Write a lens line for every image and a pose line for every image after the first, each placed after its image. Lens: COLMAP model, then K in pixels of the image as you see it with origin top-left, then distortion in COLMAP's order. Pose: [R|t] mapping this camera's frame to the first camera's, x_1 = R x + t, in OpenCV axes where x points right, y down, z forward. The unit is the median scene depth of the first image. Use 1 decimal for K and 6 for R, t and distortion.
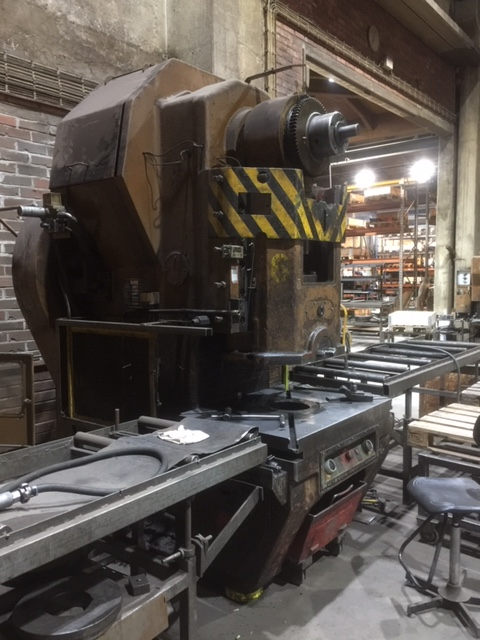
lens RADIAL K [[544.8, 0, 240.1], [0, 544.8, 319.0], [0, 0, 1]] dist [0.017116, 0.002728]
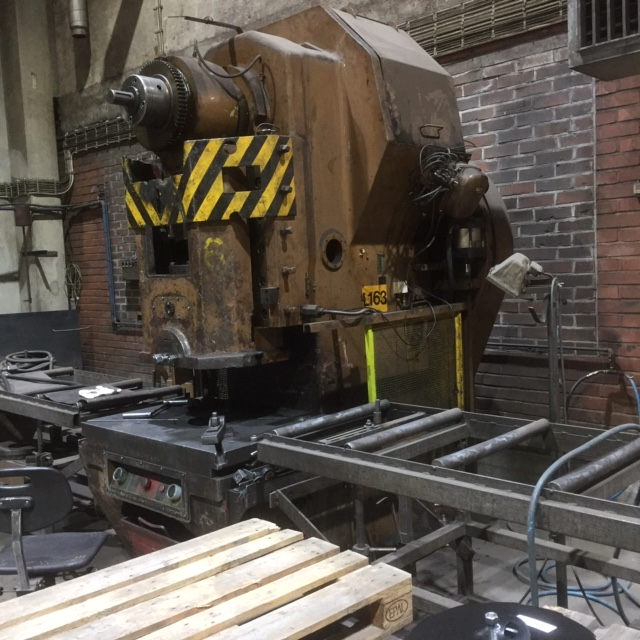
lens RADIAL K [[744.9, 0, 320.2], [0, 744.9, 320.6], [0, 0, 1]] dist [-0.026328, 0.000000]
pose [[-0.068672, 0.092658, -0.993327, 1.284787], [-0.033474, 0.994903, 0.095119, -0.114964], [0.997078, 0.039783, -0.065220, 1.326121]]
